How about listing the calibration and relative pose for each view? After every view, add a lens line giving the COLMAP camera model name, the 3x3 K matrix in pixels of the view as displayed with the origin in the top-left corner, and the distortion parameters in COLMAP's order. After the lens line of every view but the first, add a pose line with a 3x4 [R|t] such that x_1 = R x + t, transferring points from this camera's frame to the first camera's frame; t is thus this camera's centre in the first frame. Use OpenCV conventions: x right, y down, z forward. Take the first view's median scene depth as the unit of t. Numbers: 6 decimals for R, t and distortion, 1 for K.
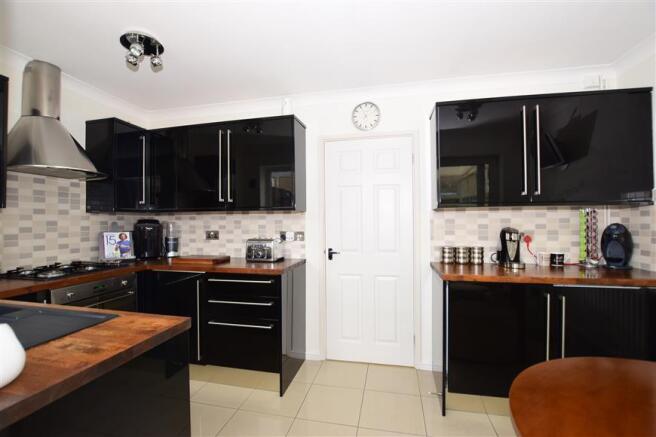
lens RADIAL K [[303.1, 0, 328.0], [0, 303.1, 218.5], [0, 0, 1]] dist [-0.001955, -0.000106]
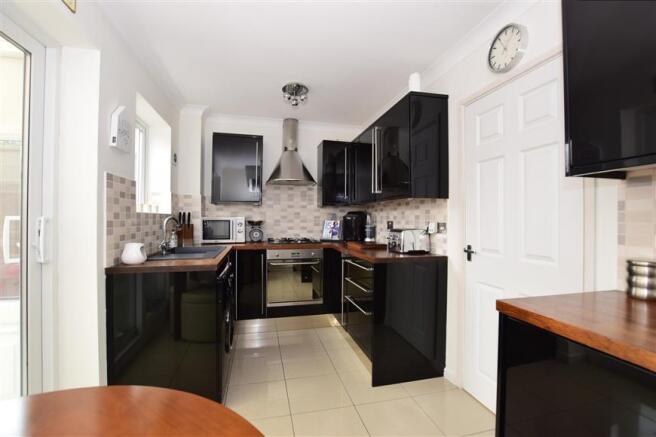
lens RADIAL K [[303.1, 0, 328.0], [0, 303.1, 218.5], [0, 0, 1]] dist [-0.001955, -0.000106]
pose [[0.435286, 0.005836, -0.900274, 0.573851], [-0.000346, 0.999980, 0.006315, 0.028098], [0.900292, -0.002437, 0.435279, 0.376476]]
